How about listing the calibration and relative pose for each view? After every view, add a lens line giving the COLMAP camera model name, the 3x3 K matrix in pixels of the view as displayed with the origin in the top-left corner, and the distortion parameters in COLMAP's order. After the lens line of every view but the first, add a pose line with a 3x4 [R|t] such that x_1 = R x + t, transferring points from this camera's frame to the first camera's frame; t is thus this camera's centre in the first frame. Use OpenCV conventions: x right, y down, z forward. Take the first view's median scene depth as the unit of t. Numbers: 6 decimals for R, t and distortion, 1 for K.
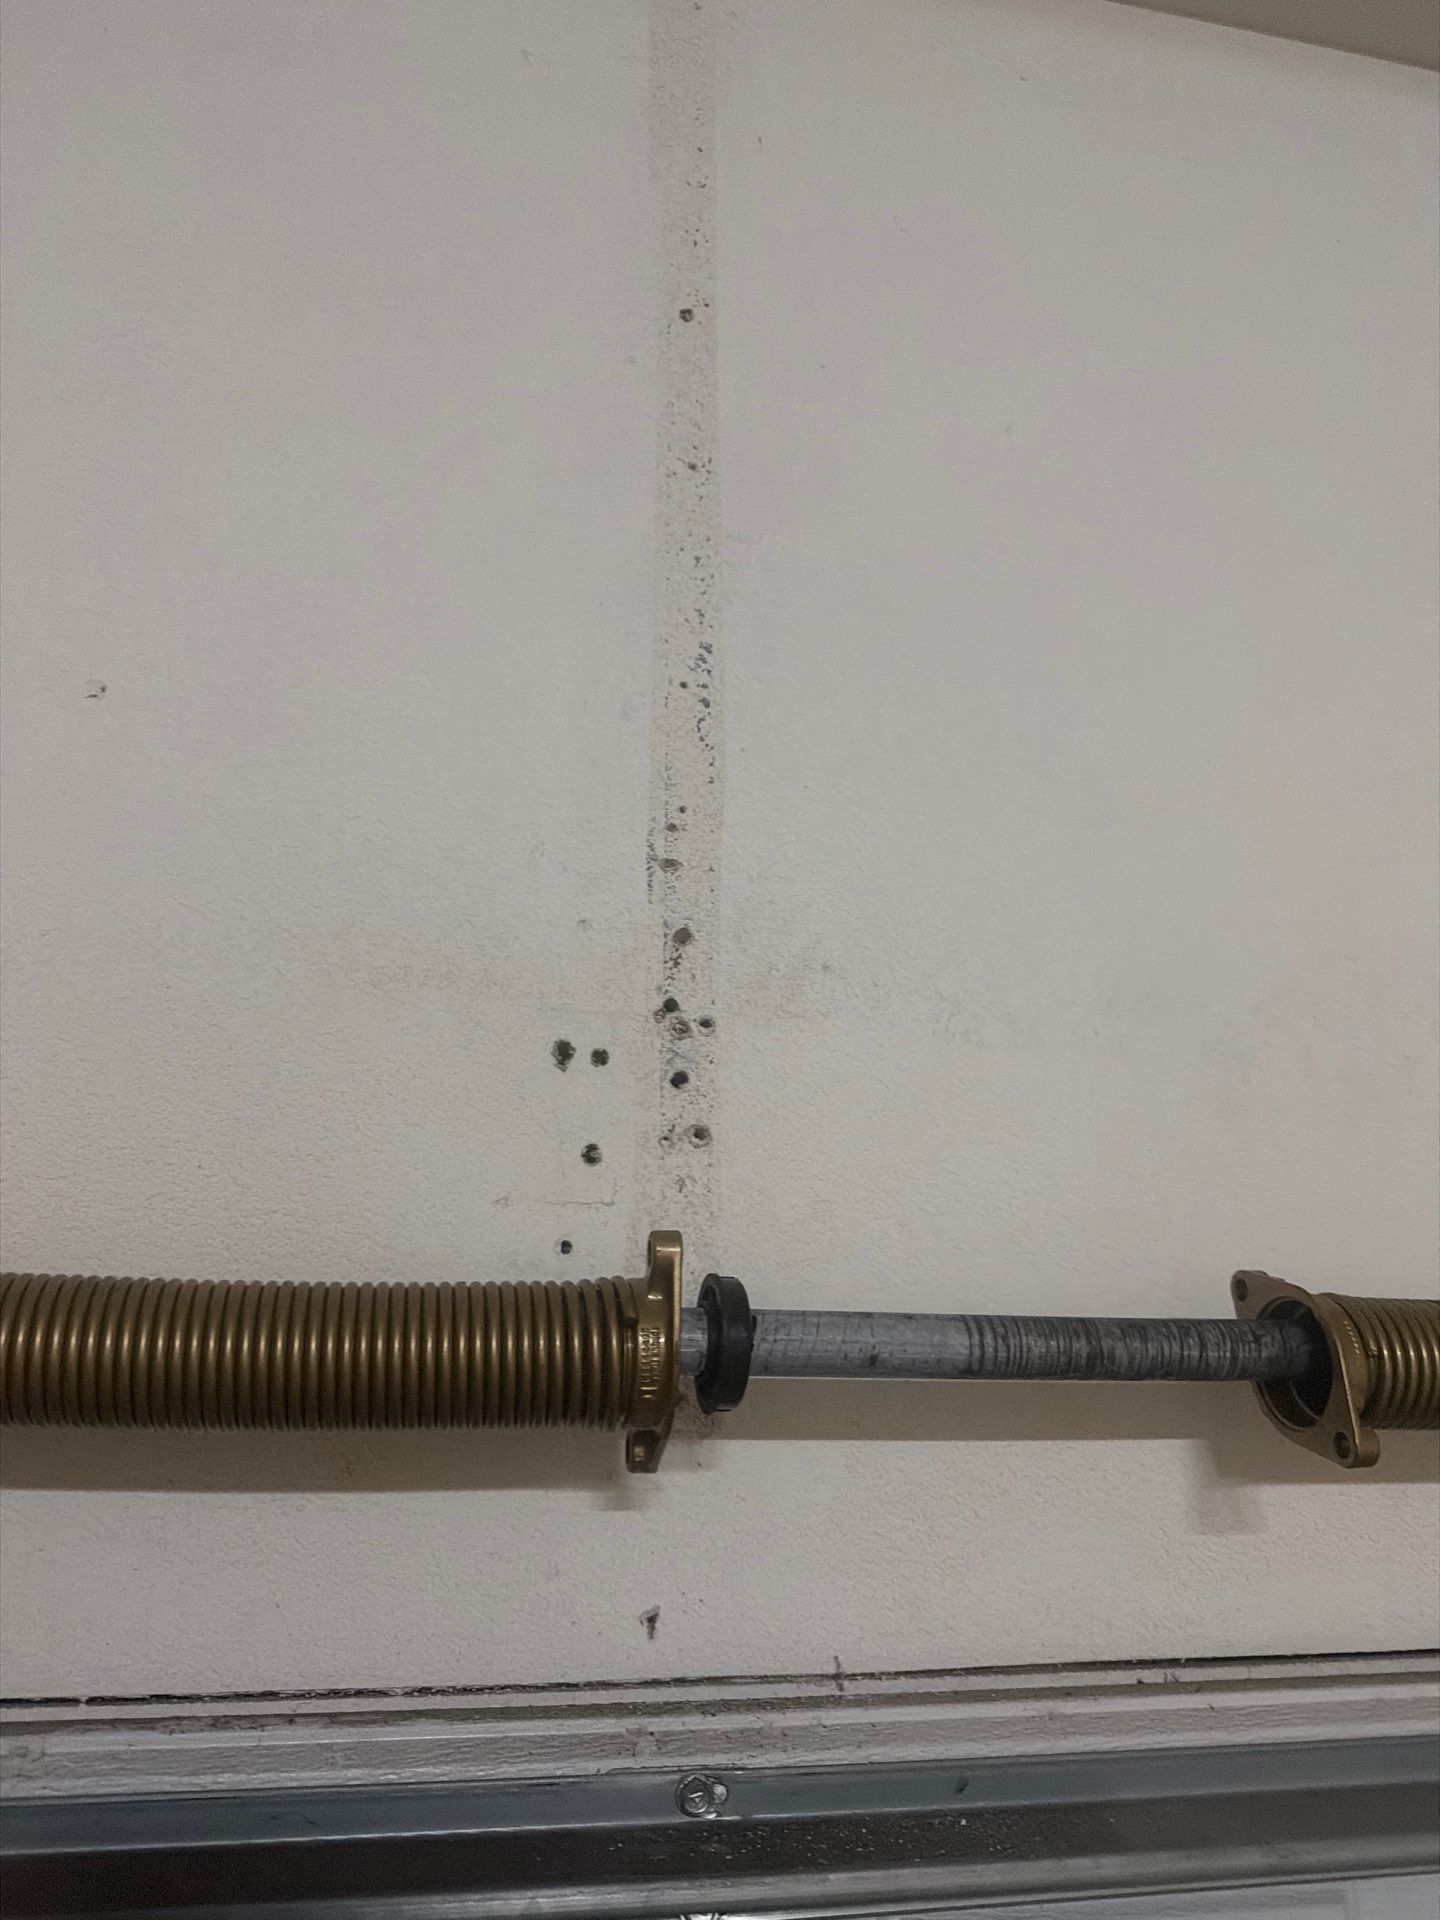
lens RADIAL K [[1346.3, 0, 581.5], [0, 1346.3, 959.8], [0, 0, 1]] dist [0.078645, -0.160668]
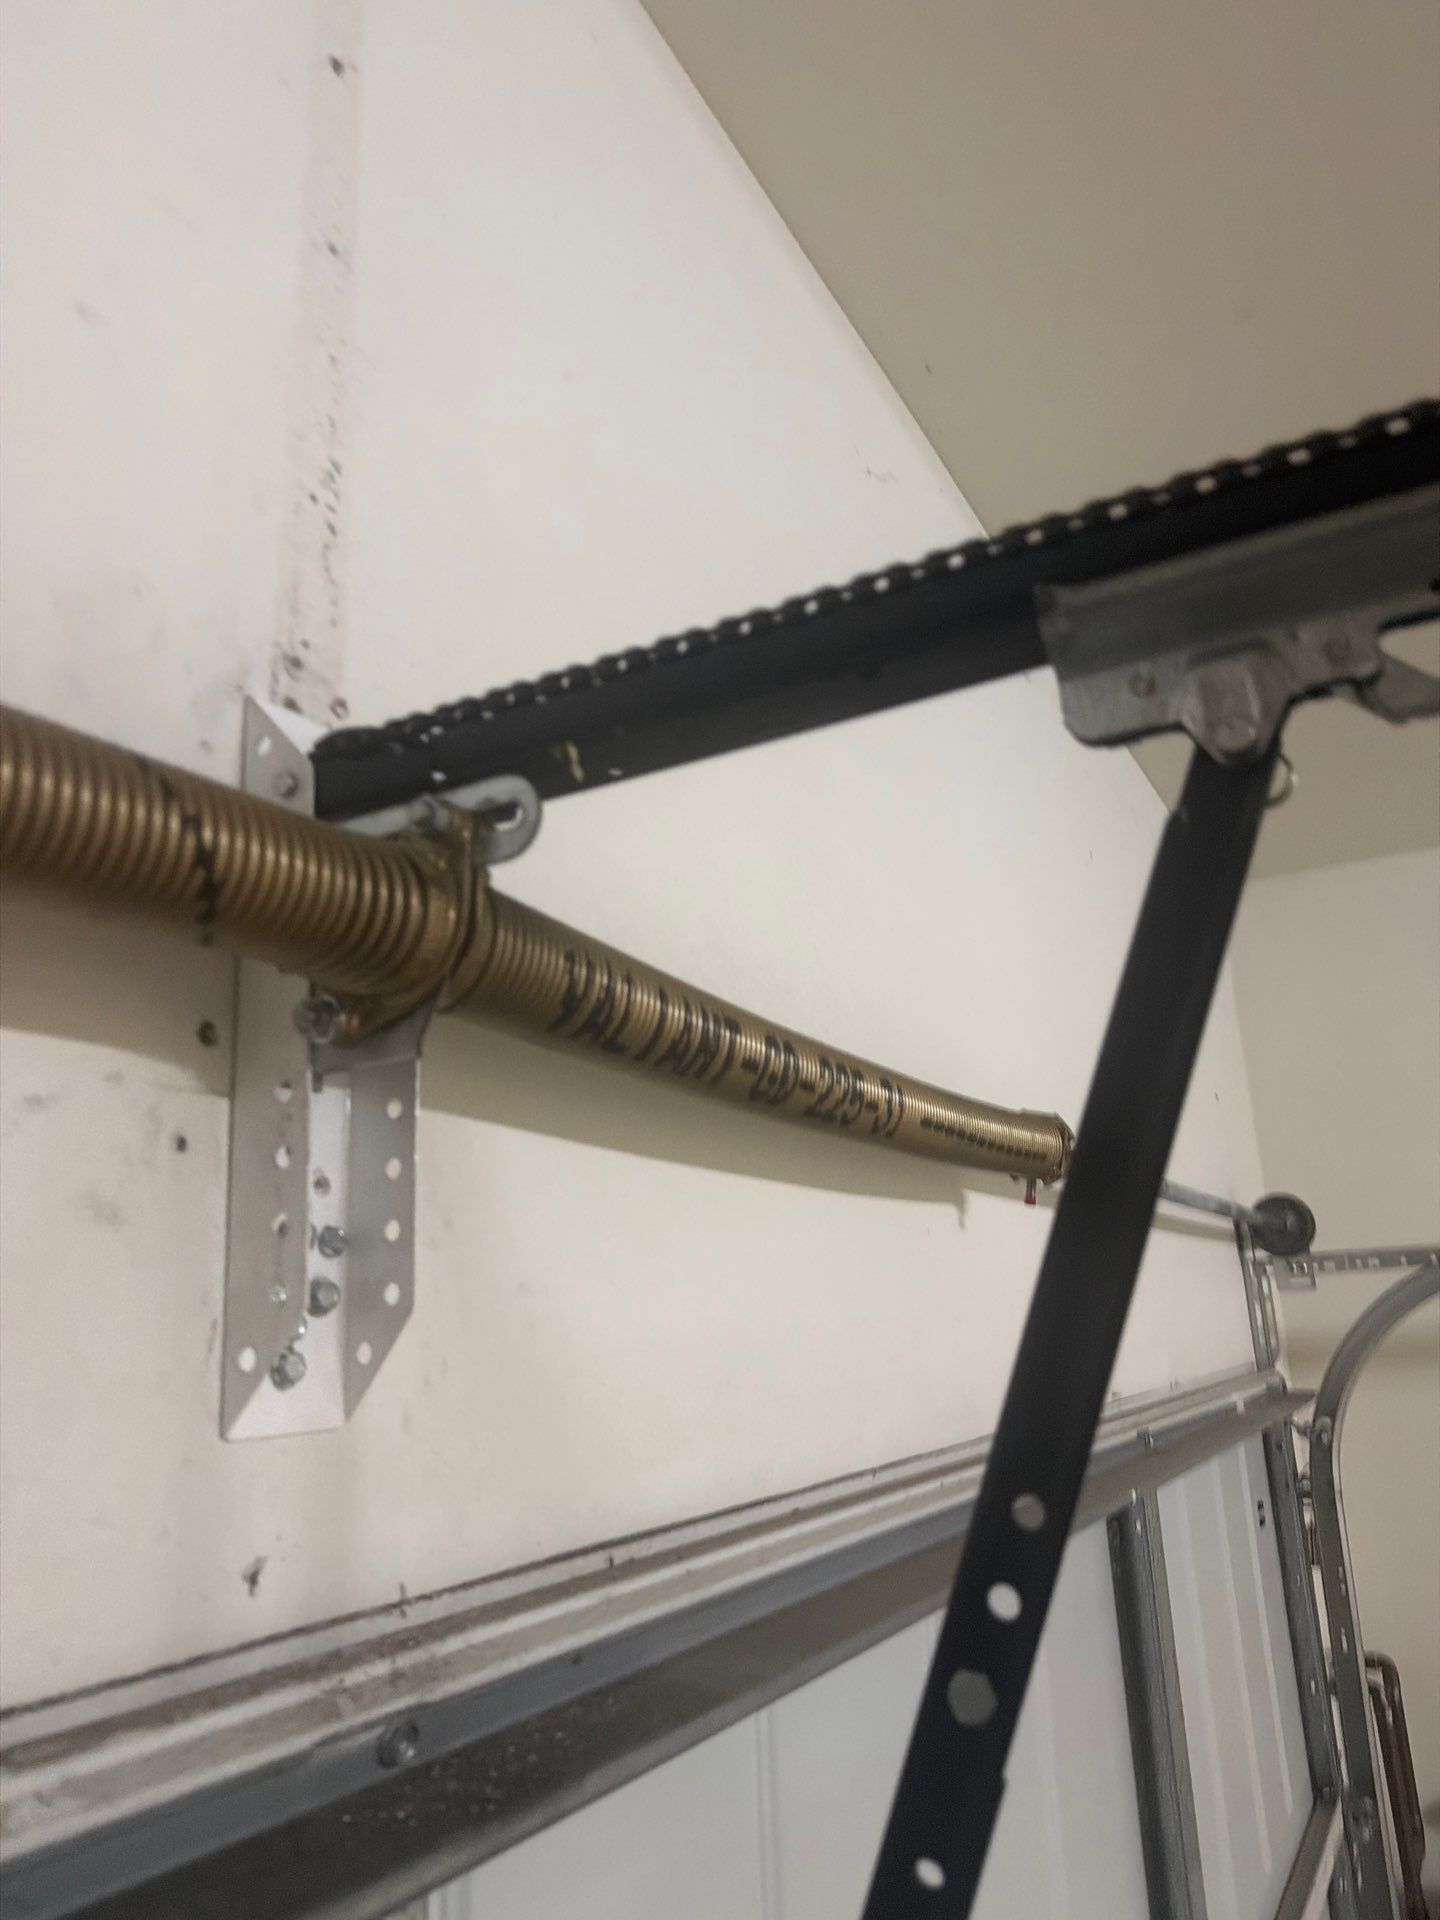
lens RADIAL K [[1418.7, 0, 720.0], [0, 1418.7, 960.0], [0, 0, 1]] dist [0.089458, -0.161144]
pose [[0.622901, 0.171507, 0.763269, -0.465404], [-0.218136, 0.975054, -0.041075, 0.069897], [-0.751273, -0.140911, 0.644773, 0.217061]]
